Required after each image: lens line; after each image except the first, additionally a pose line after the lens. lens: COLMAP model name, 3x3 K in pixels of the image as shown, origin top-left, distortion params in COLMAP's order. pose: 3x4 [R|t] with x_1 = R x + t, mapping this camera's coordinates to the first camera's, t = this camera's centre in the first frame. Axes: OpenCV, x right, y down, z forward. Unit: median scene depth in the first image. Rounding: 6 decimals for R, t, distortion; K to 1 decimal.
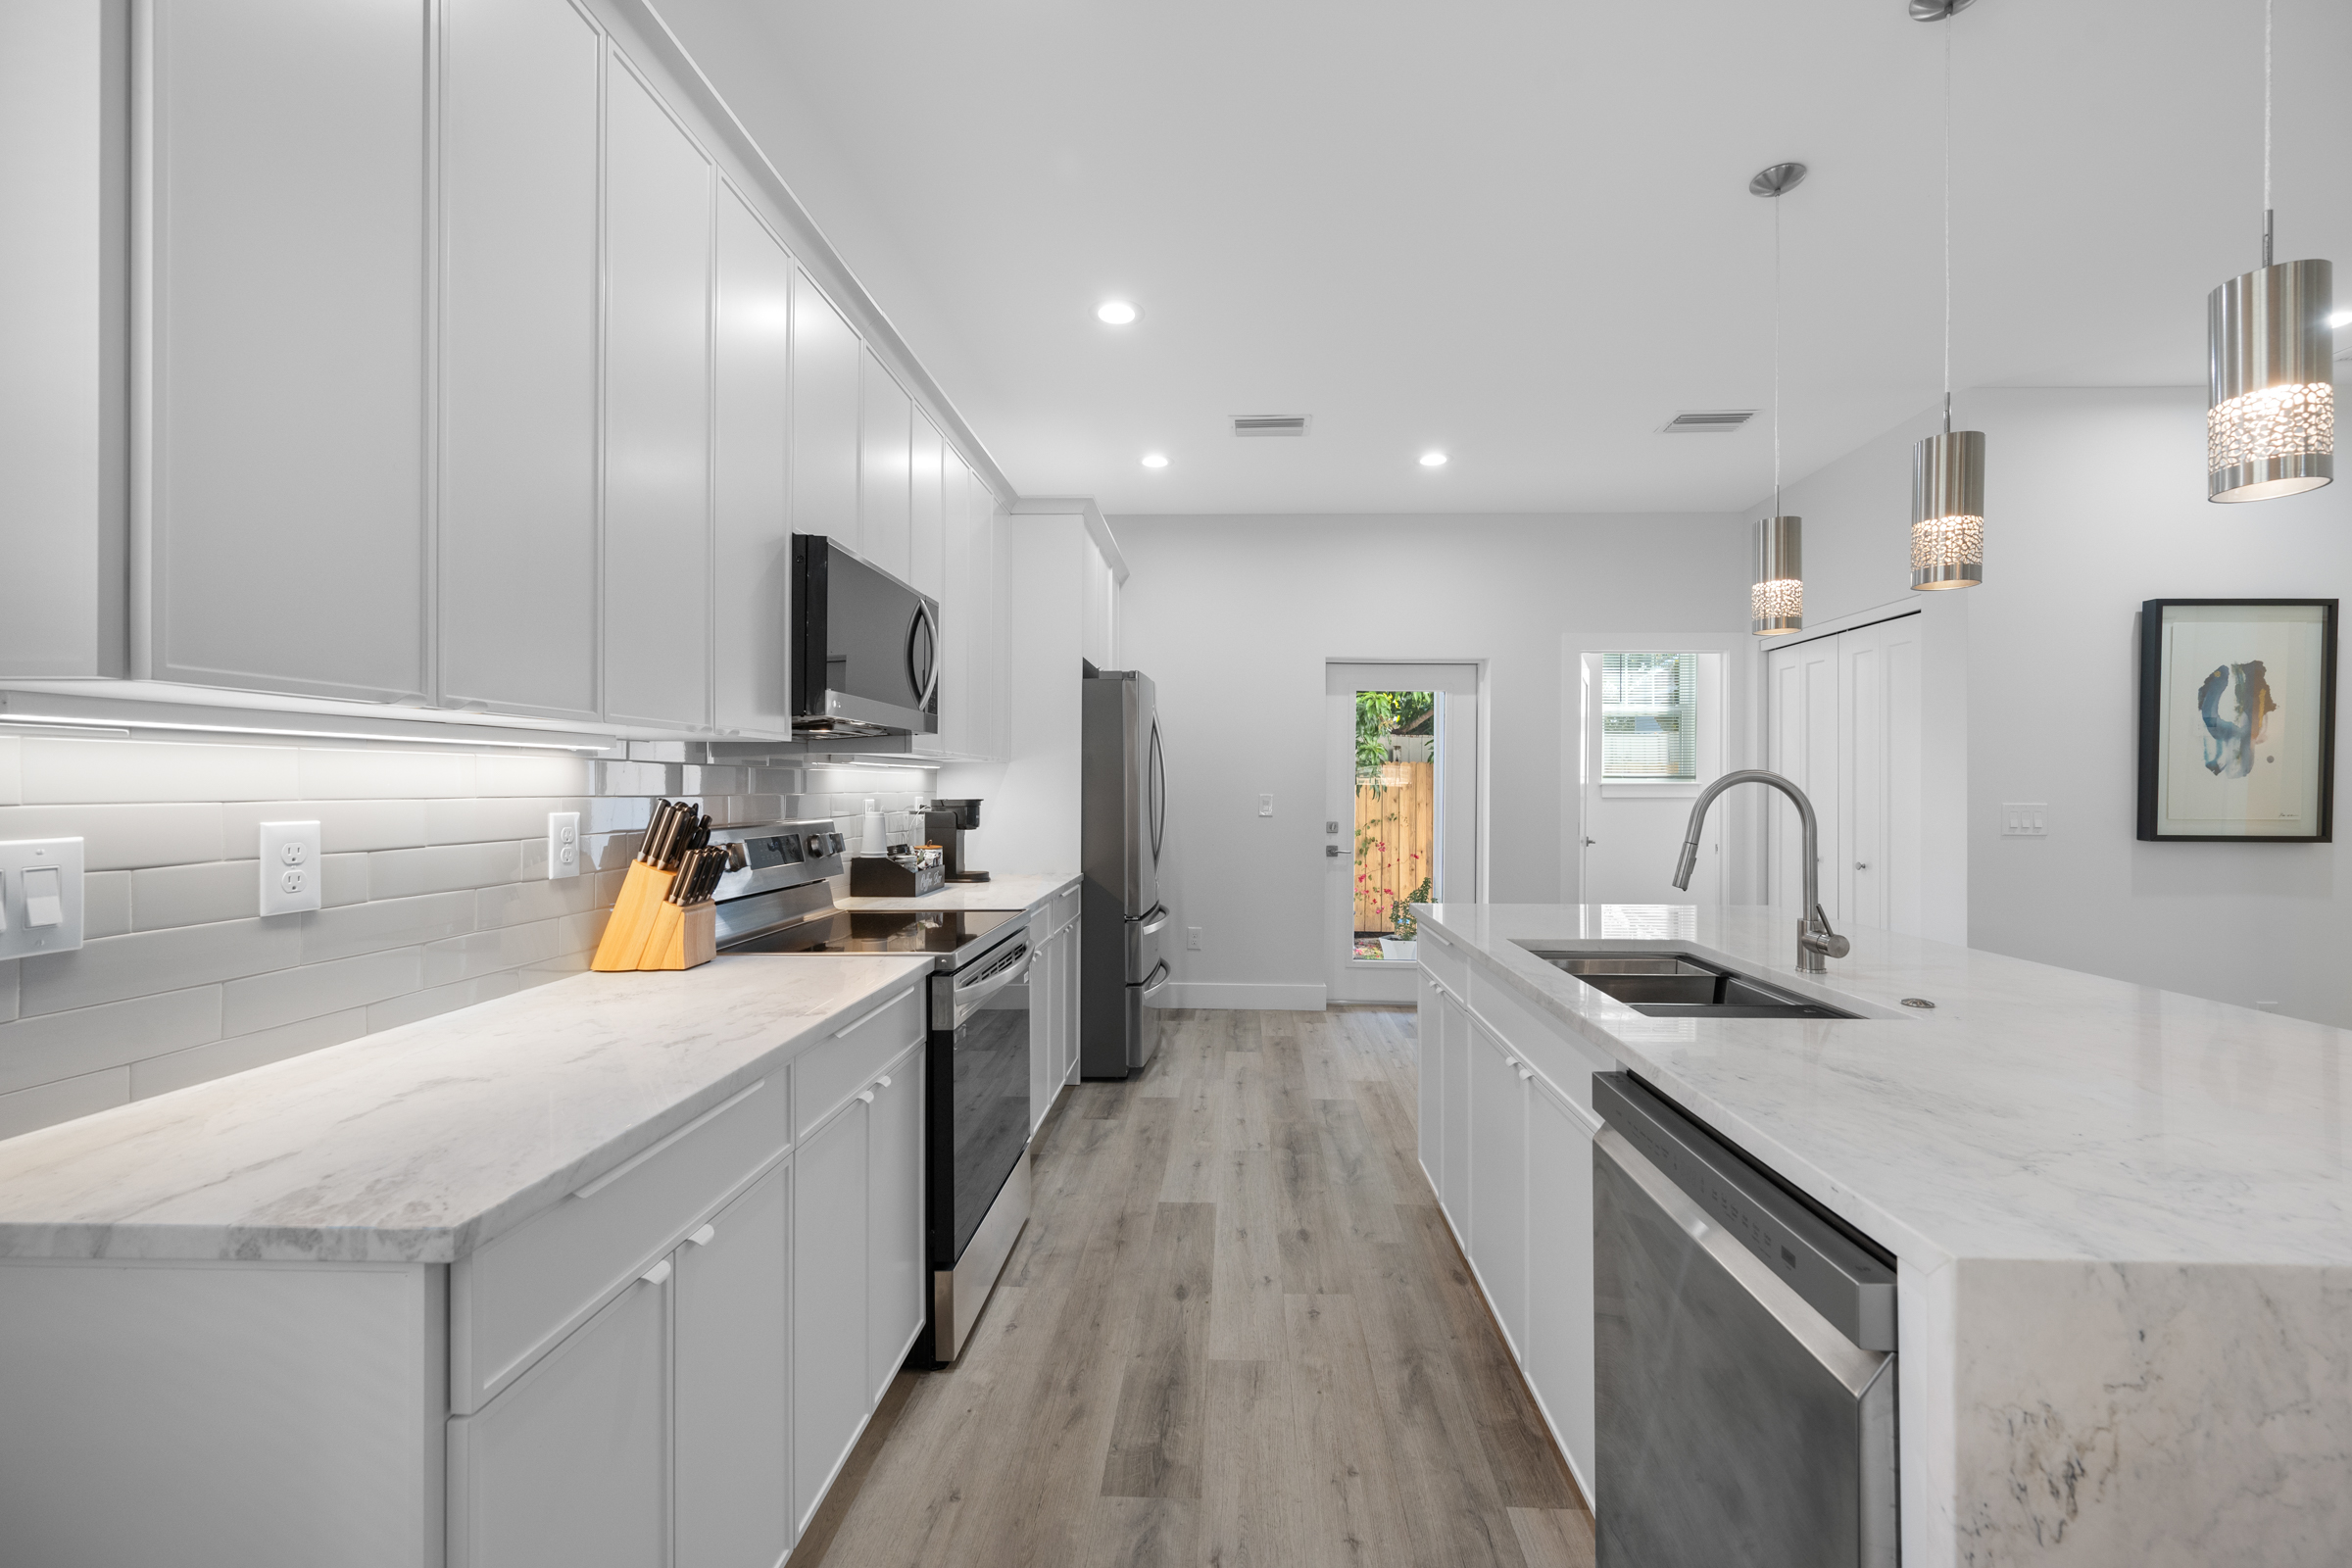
lens RADIAL K [[966.9, 0, 1211.0], [0, 966.9, 786.8], [0, 0, 1]] dist [-0.000925, 0.000319]
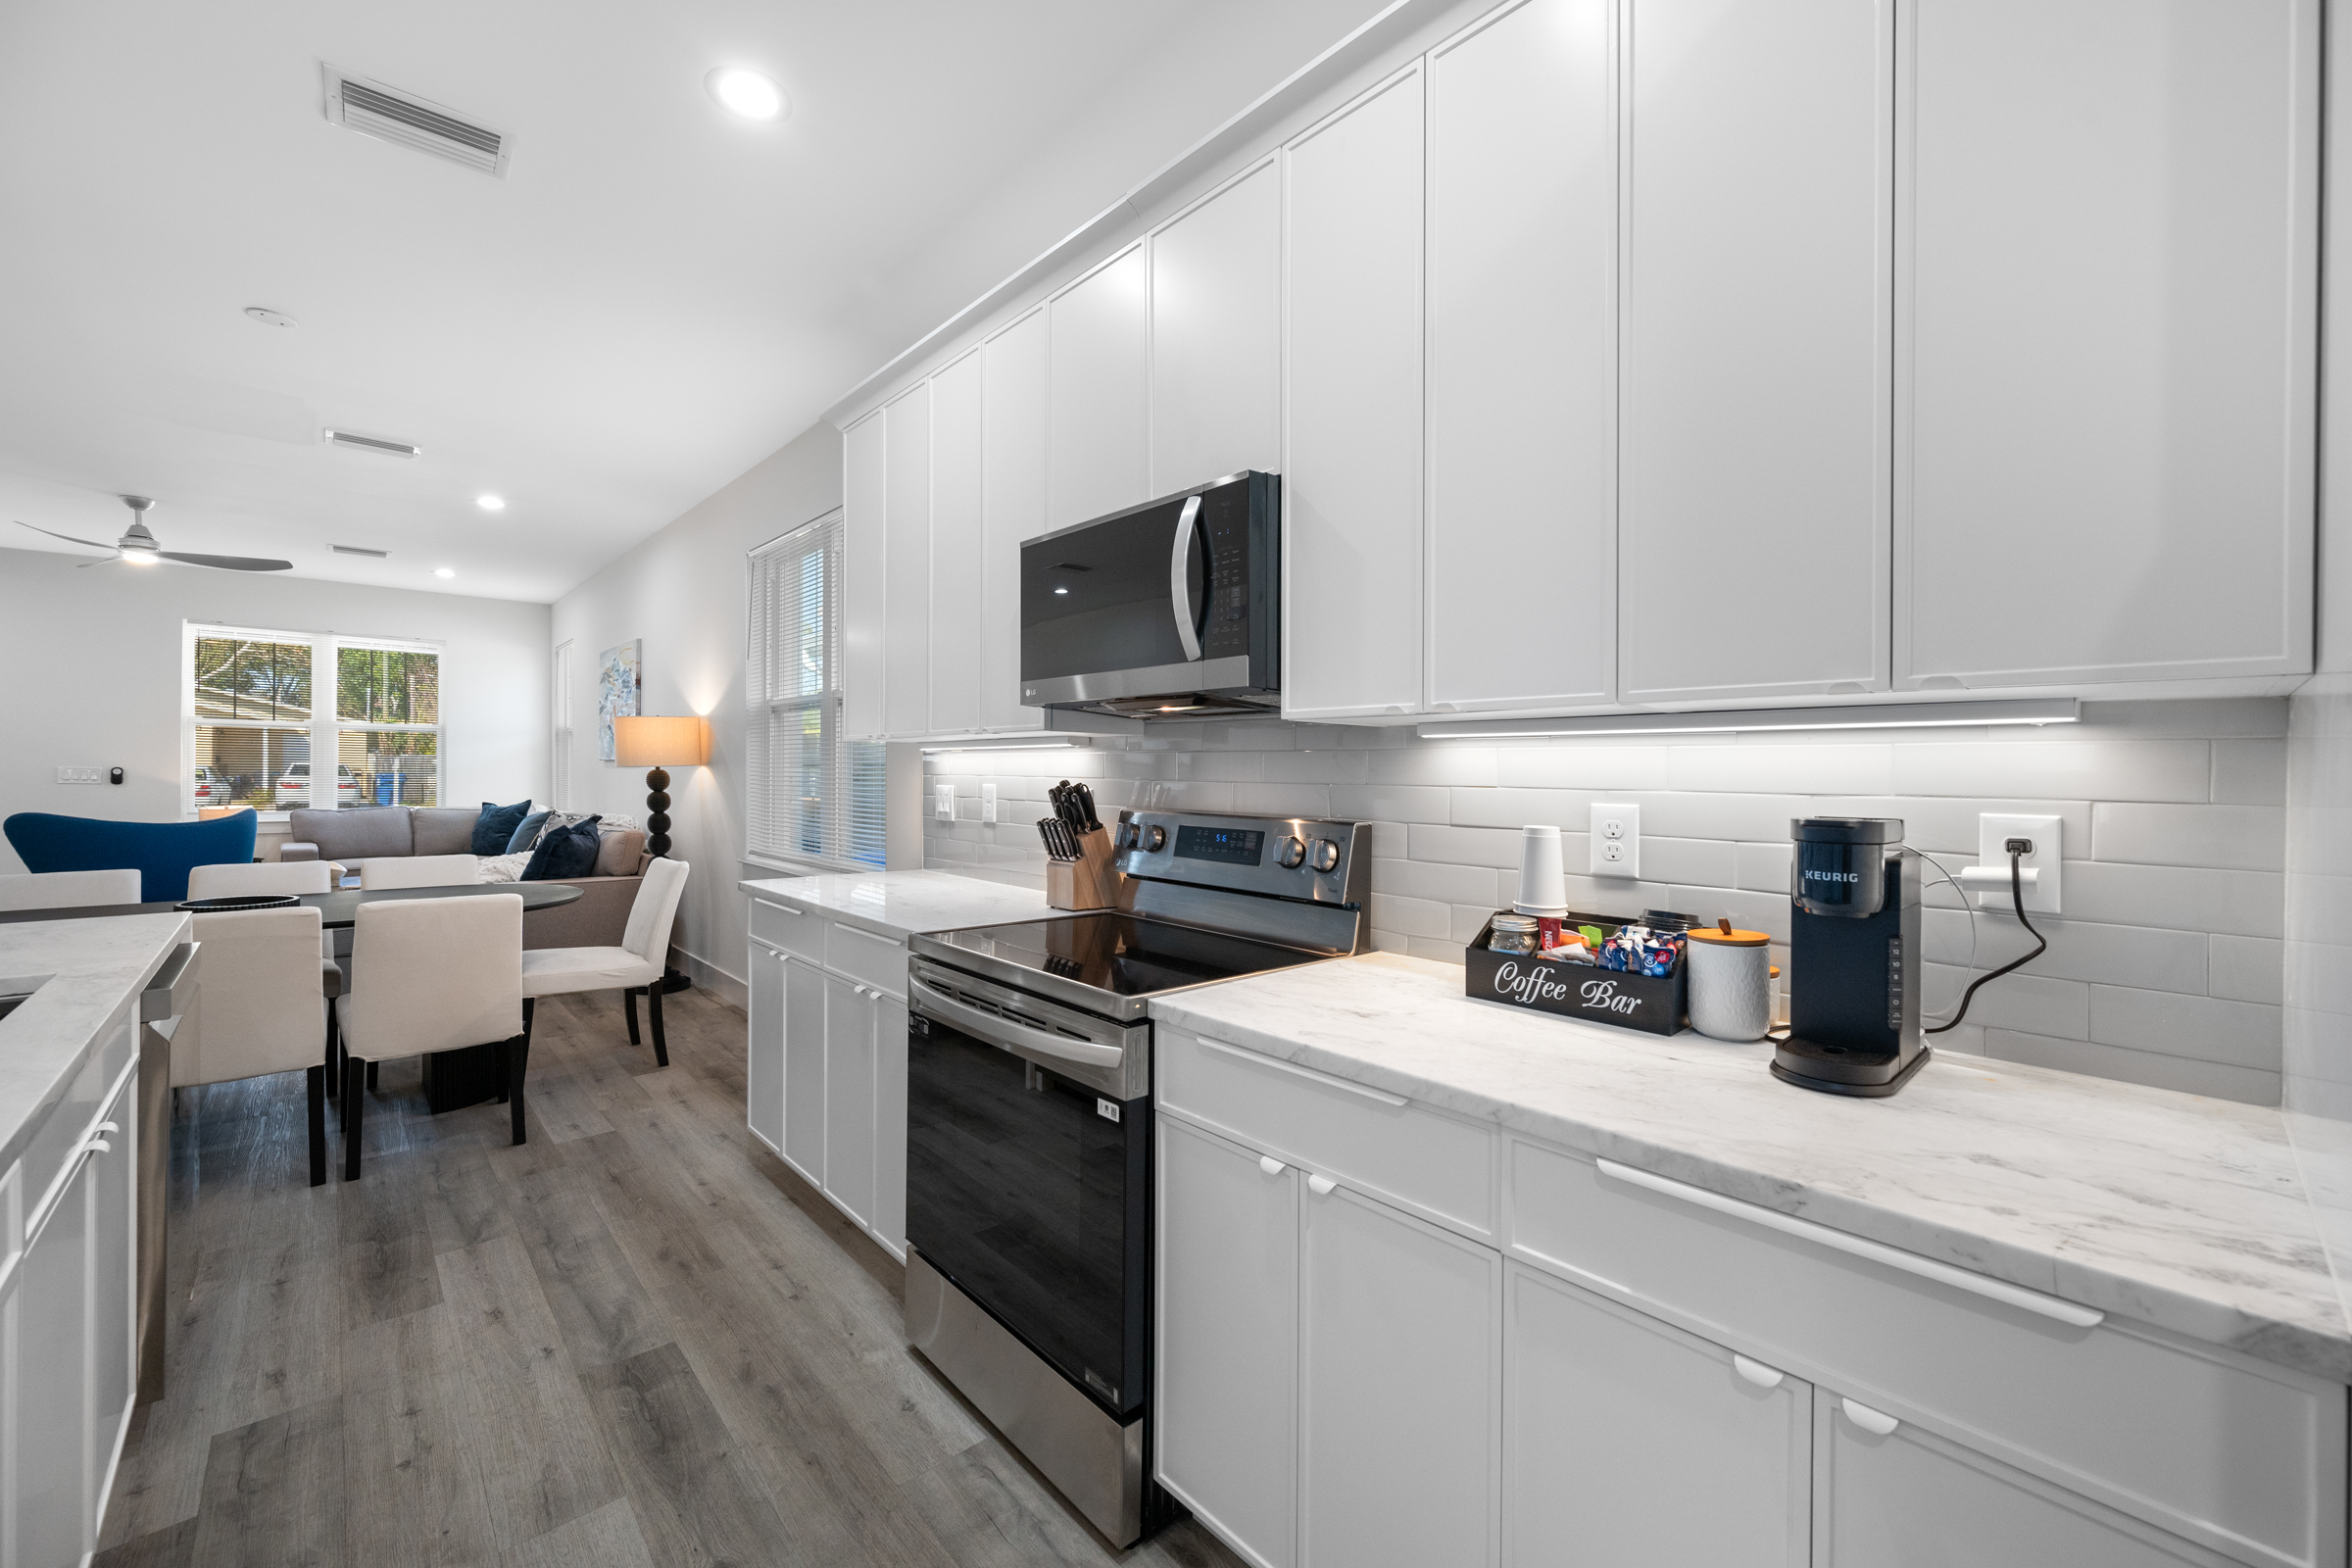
lens RADIAL K [[941.2, 0, 1200.6], [0, 941.2, 784.1], [0, 0, 1]] dist [0.000664, 0.000087]
pose [[-0.712235, -0.001290, -0.701940, 0.196026], [-0.013542, 0.999837, 0.011903, 0.000456], [0.701810, 0.017983, -0.712137, 1.804154]]
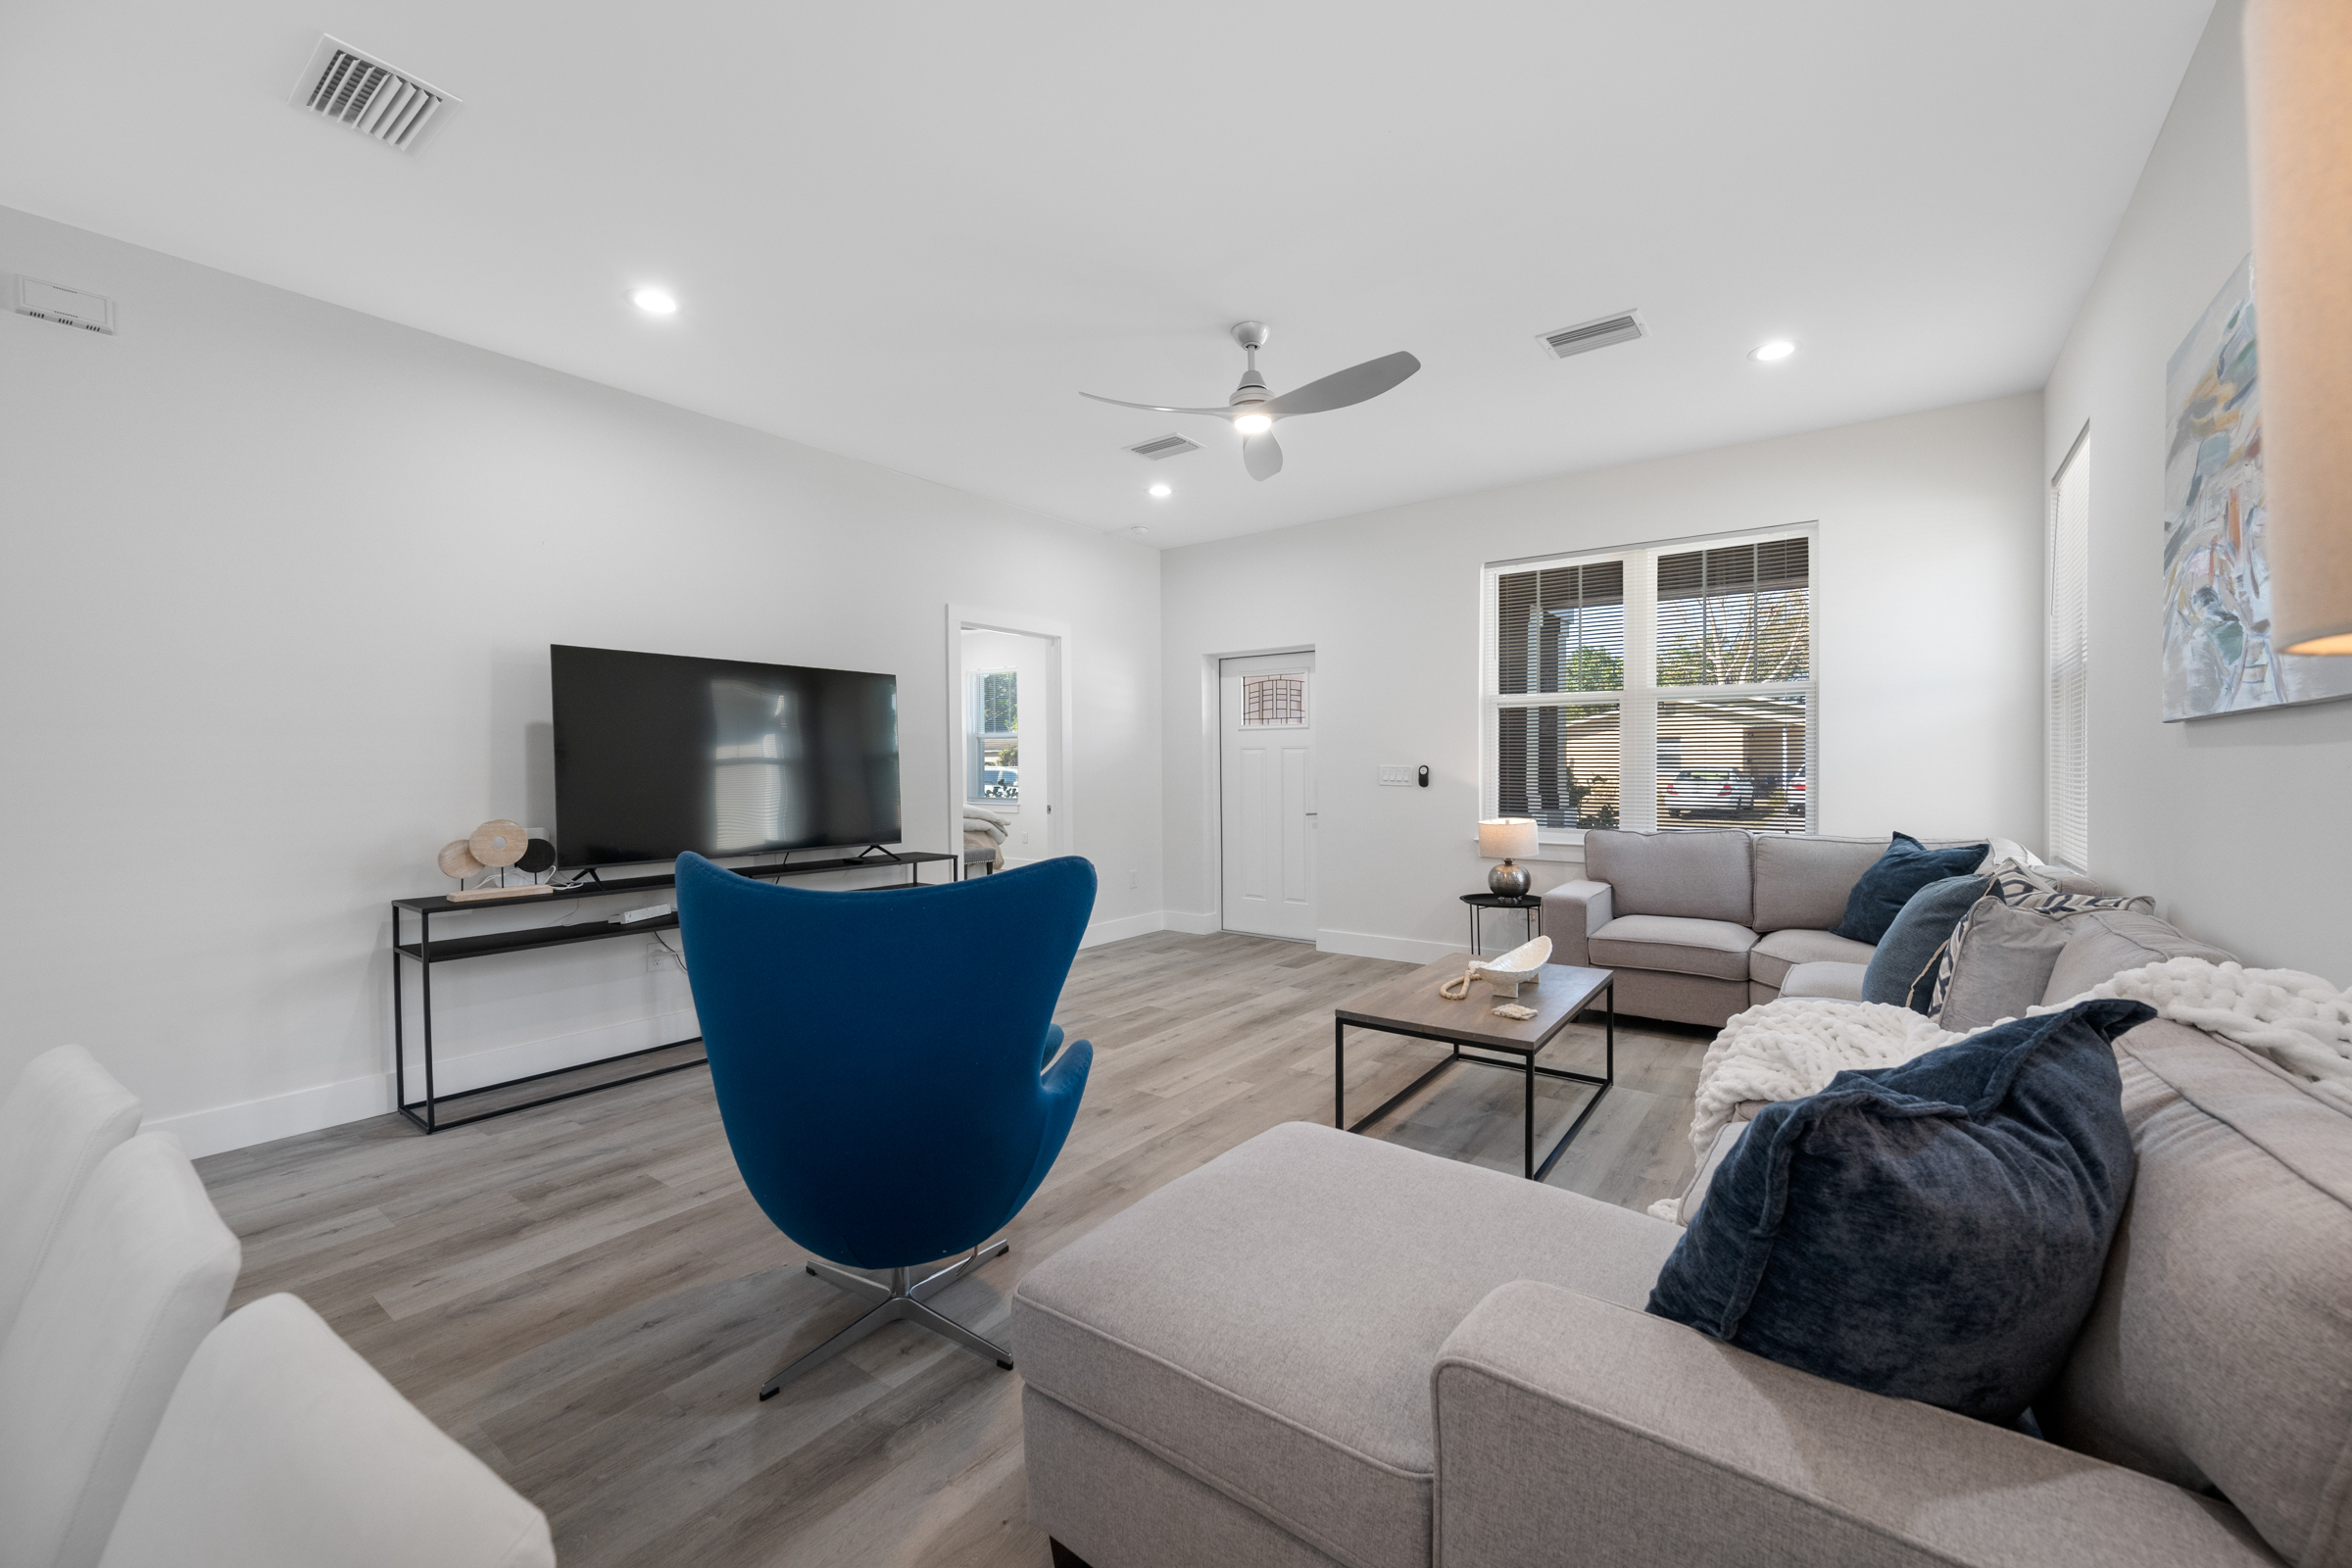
lens RADIAL K [[942.9, 0, 1166.7], [0, 942.9, 782.8], [0, 0, 1]] dist [-0.000193, -0.000050]
pose [[-0.814391, -0.010581, 0.580219, -0.335926], [0.001356, 0.999796, 0.020136, 0.026246], [-0.580314, 0.017185, -0.814211, -0.600544]]
